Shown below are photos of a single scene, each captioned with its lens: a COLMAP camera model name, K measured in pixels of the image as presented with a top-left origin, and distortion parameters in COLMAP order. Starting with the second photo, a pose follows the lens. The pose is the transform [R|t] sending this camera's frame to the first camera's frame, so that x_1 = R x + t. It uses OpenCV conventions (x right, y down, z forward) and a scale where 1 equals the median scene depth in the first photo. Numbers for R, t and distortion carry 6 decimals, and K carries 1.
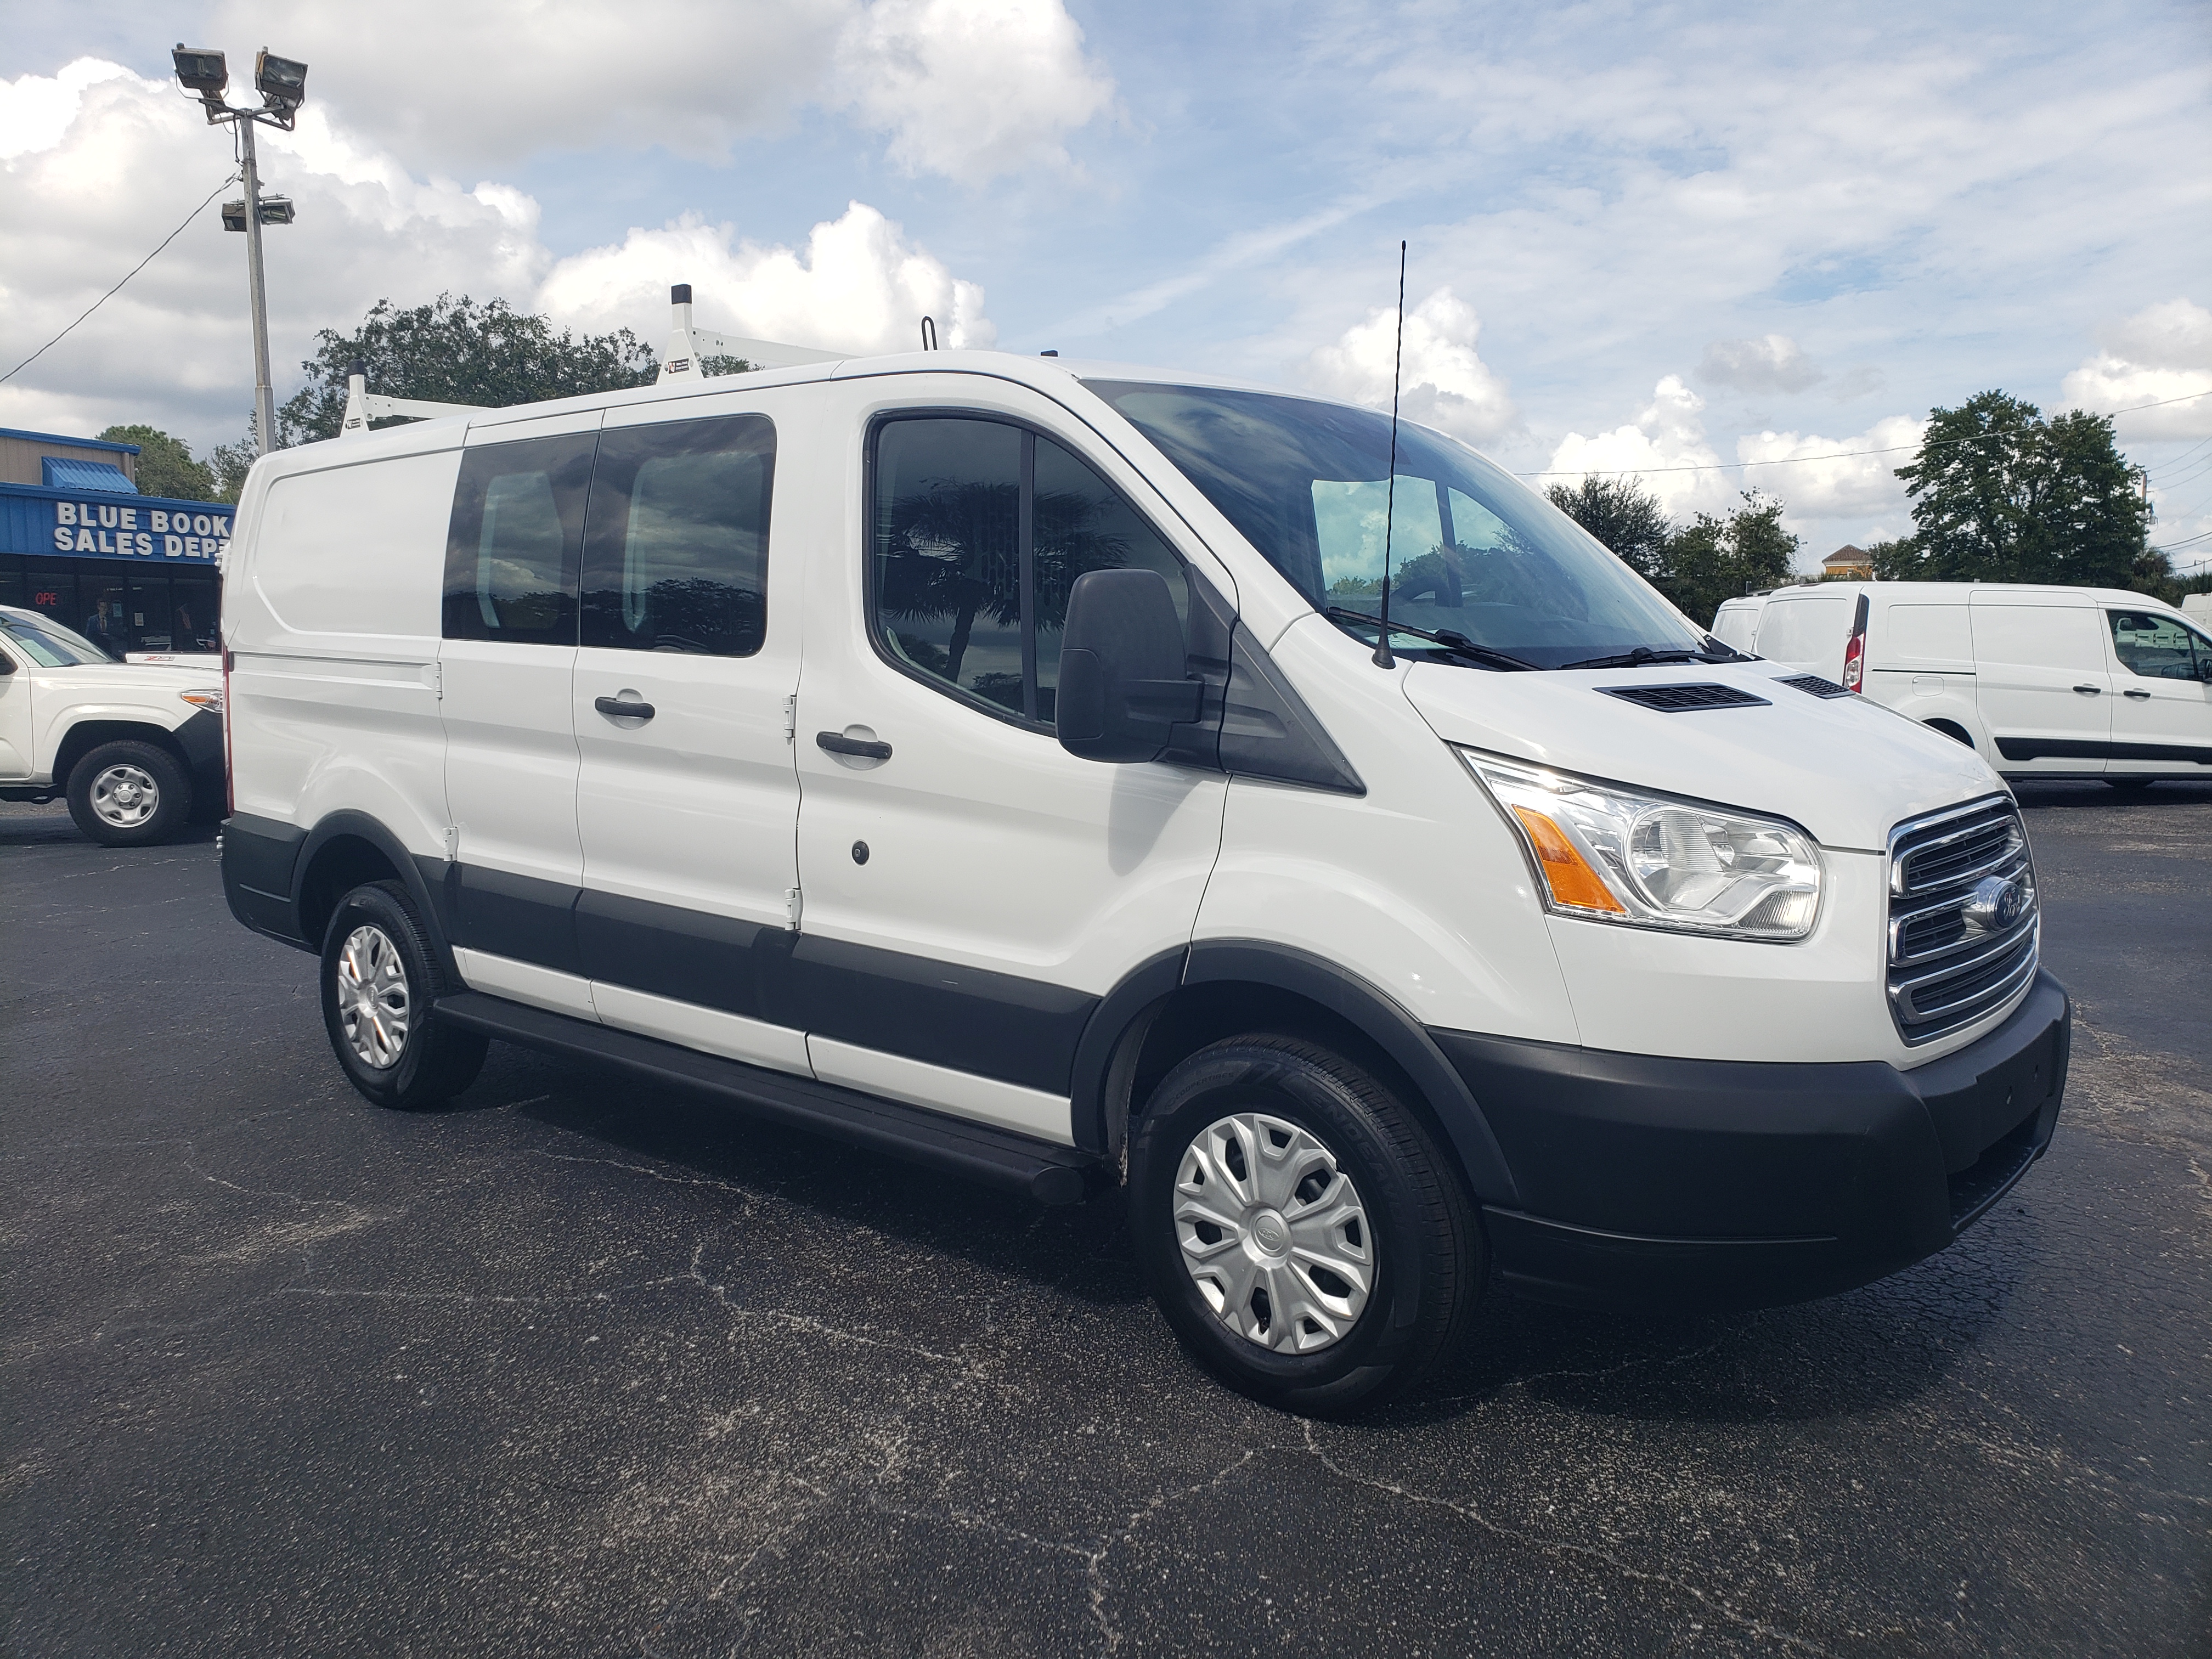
lens RADIAL K [[1723.3, 0, 1064.1], [0, 1723.3, 838.1], [0, 0, 1]] dist [0.017059, -0.007637]
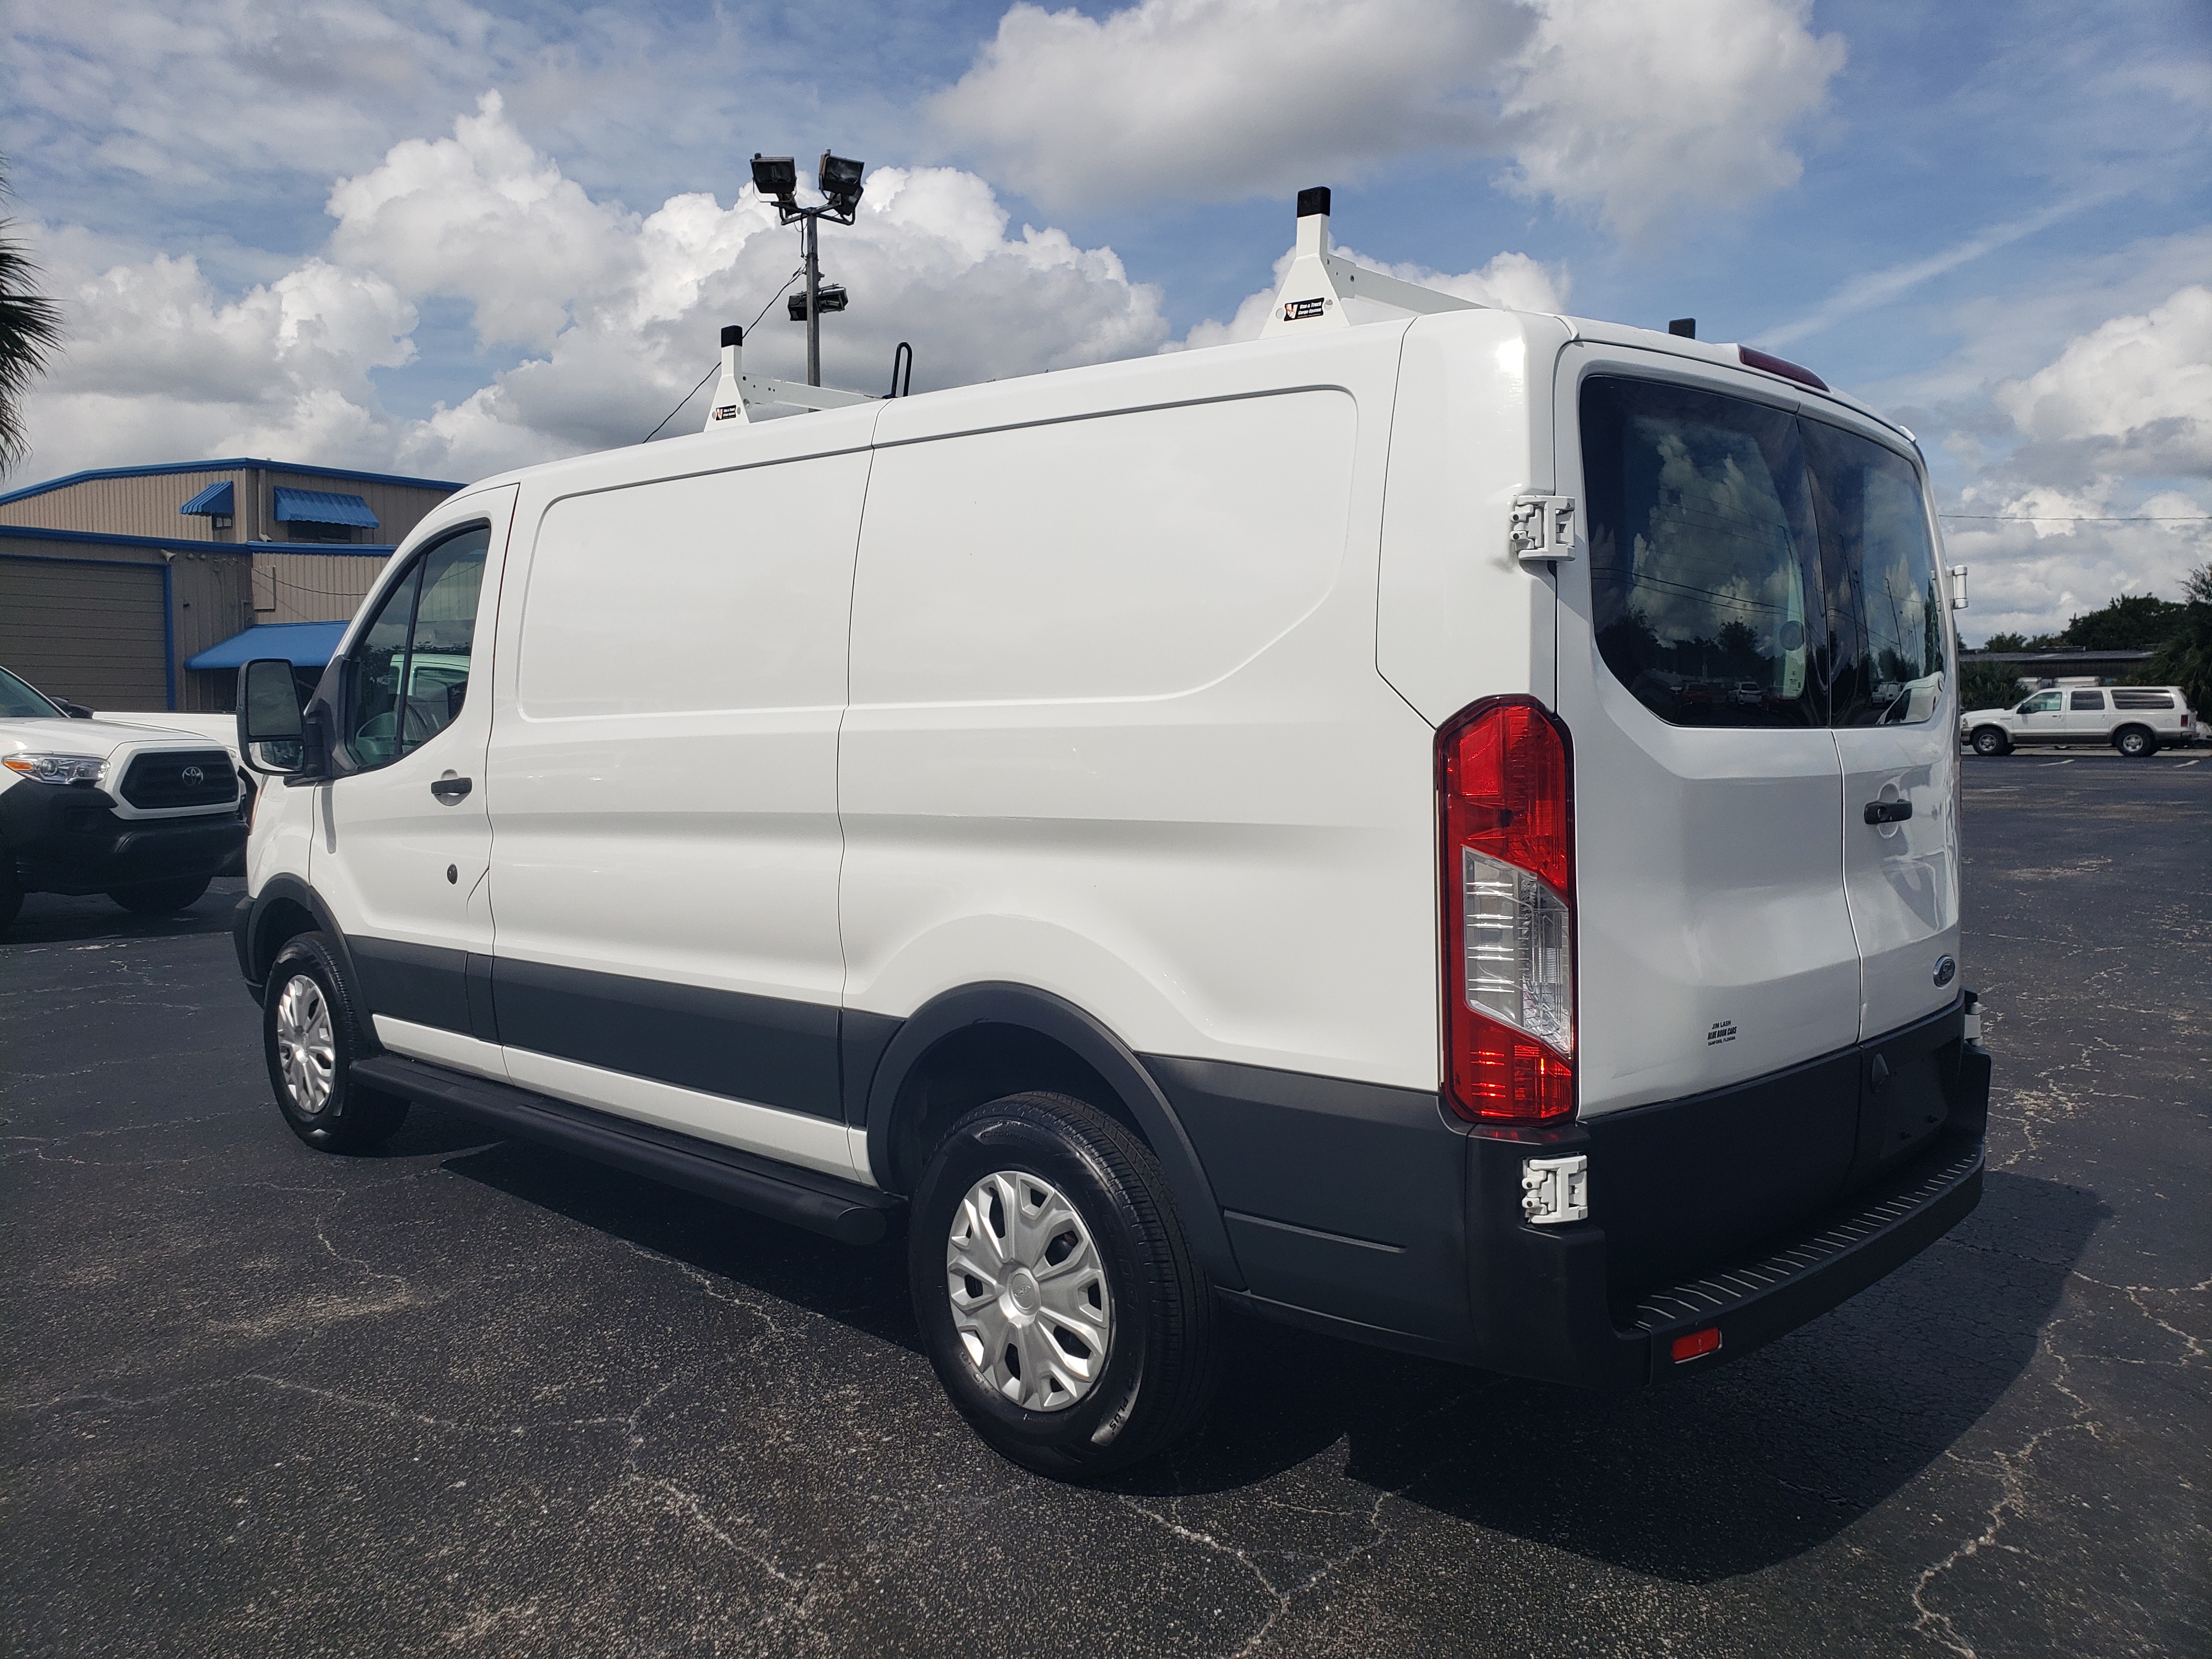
lens RADIAL K [[1723.3, 0, 1099.3], [0, 1723.3, 844.9], [0, 0, 1]] dist [0.017059, -0.007637]
pose [[0.947157, 0.039907, -0.318278, 0.246365], [-0.049413, 0.998540, -0.021845, -0.030457], [0.316942, 0.036417, 0.947746, 0.188013]]
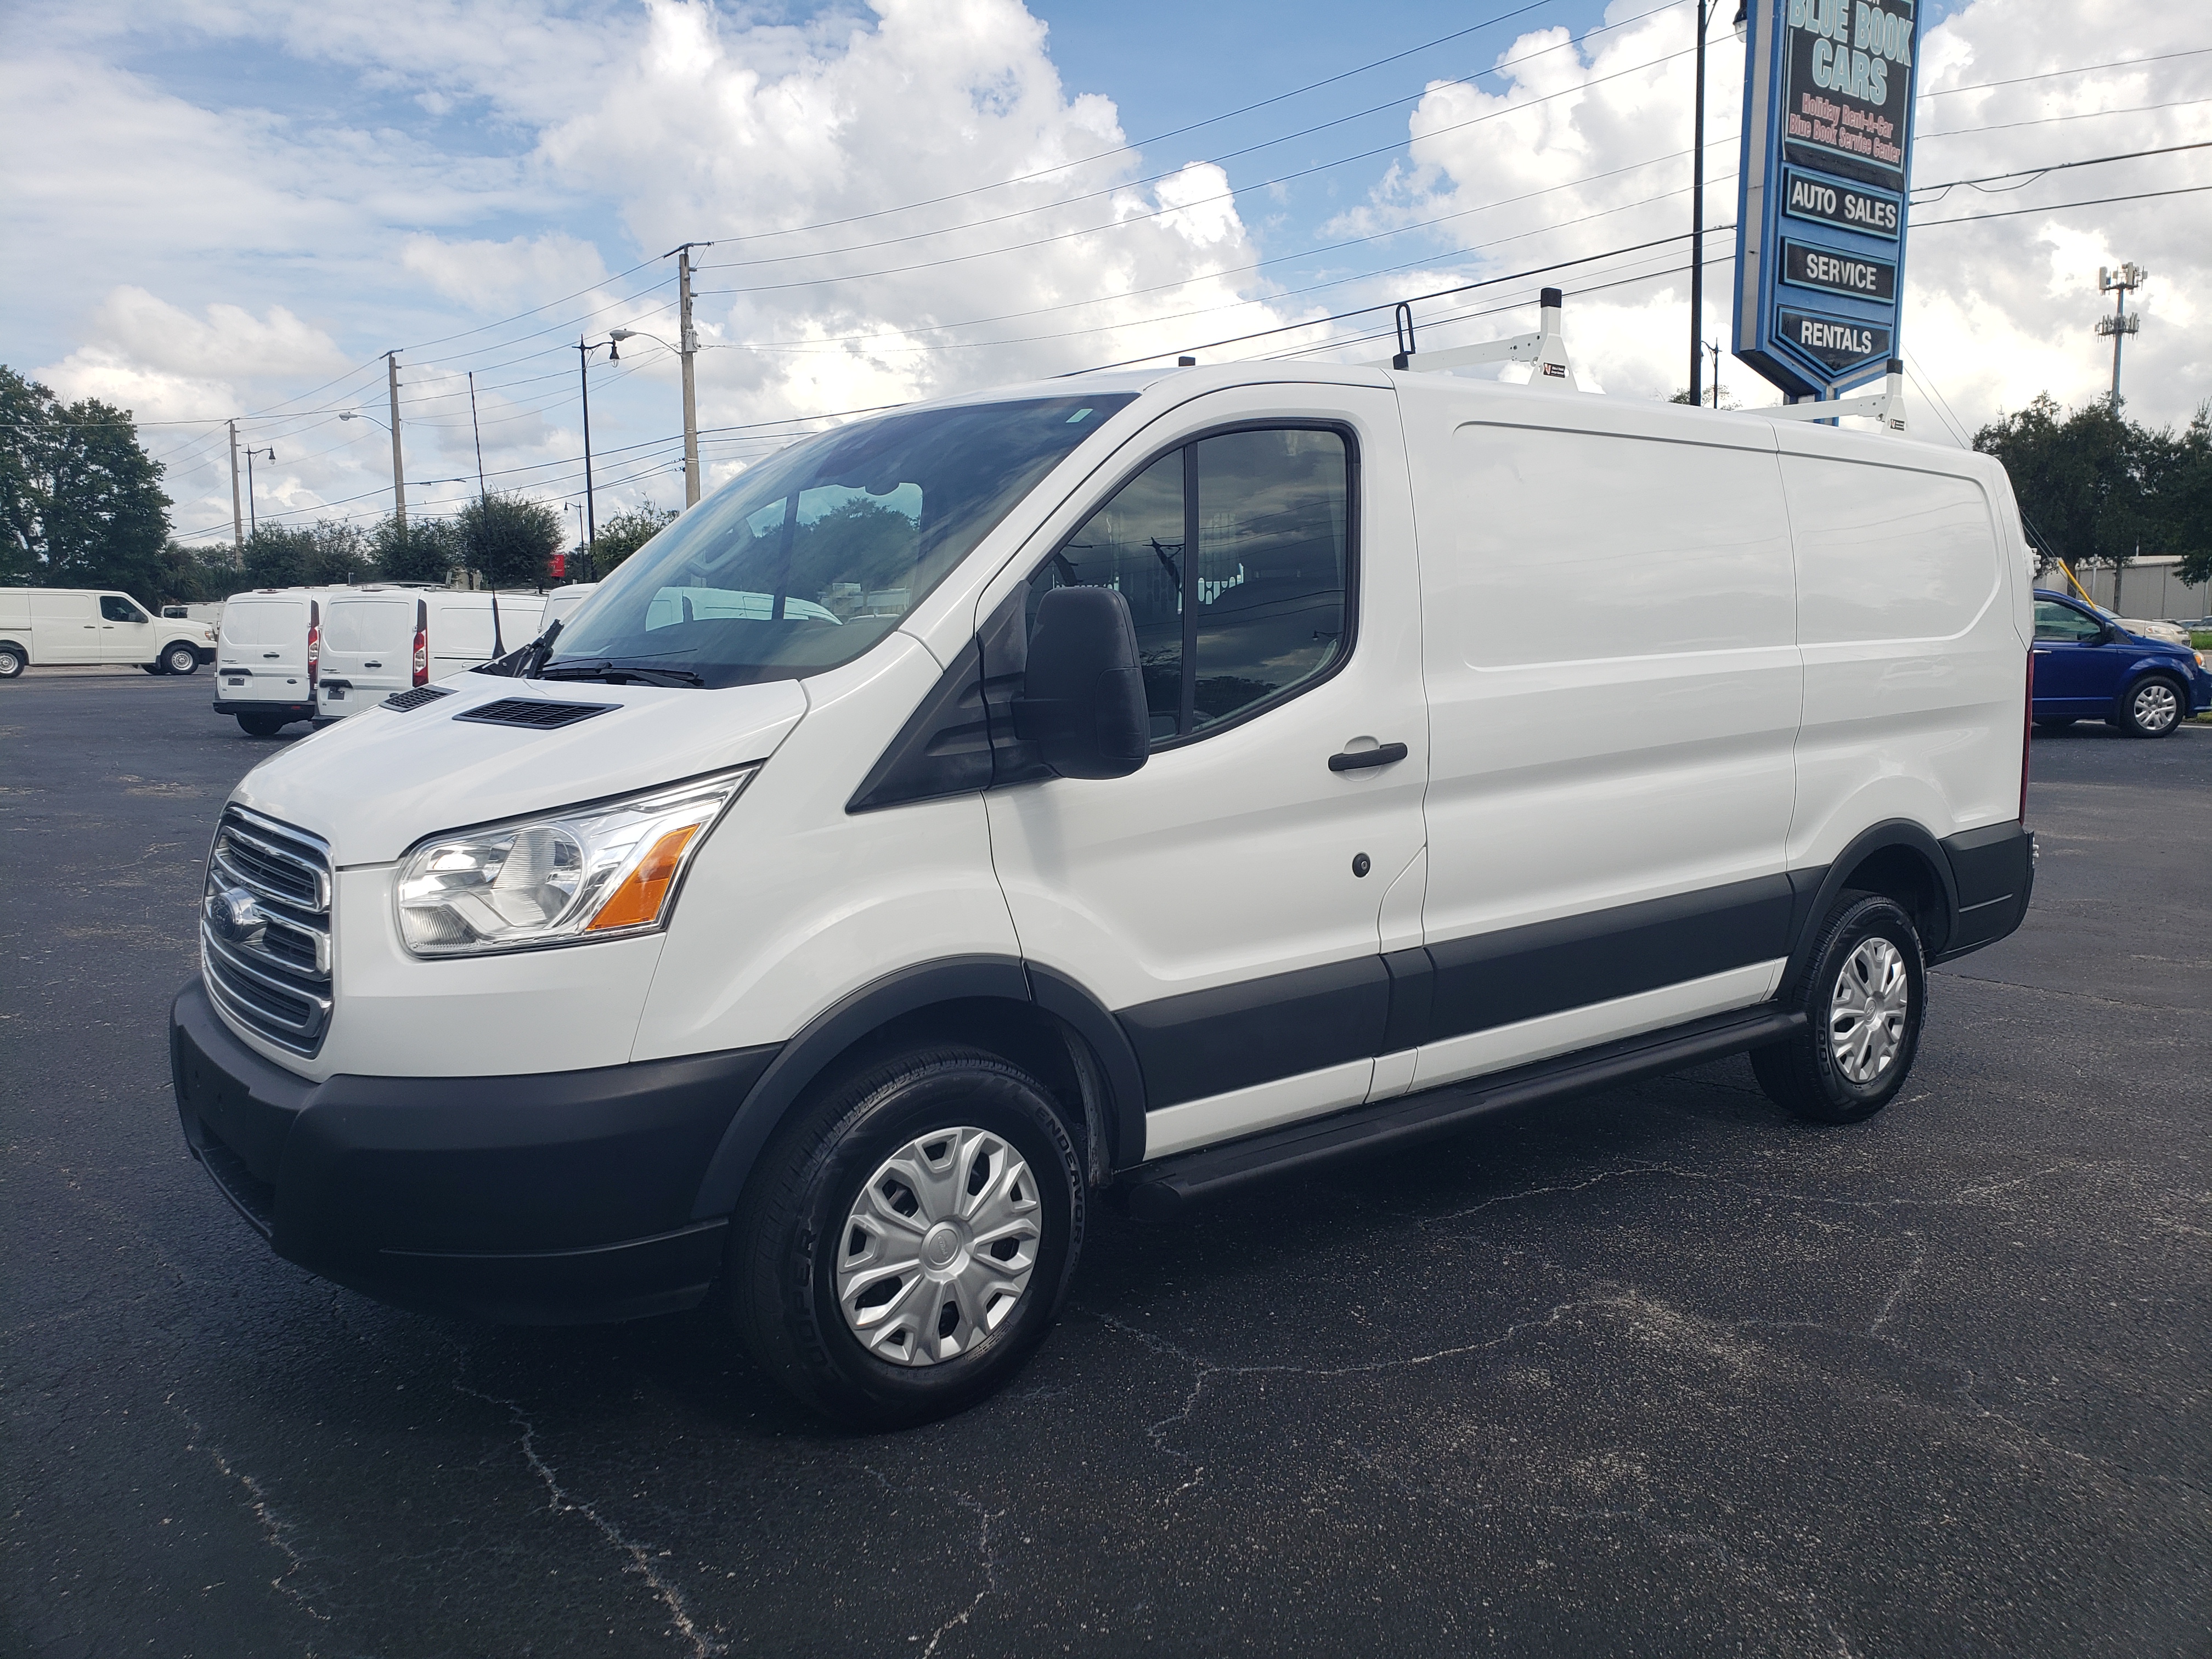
lens RADIAL K [[1723.3, 0, 1115.8], [0, 1723.3, 831.5], [0, 0, 1]] dist [0.017059, -0.007637]
pose [[0.455376, -0.095647, 0.885146, -1.226724], [0.093395, 0.993859, 0.059346, -0.092732], [-0.885387, 0.055644, 0.461513, 0.766725]]
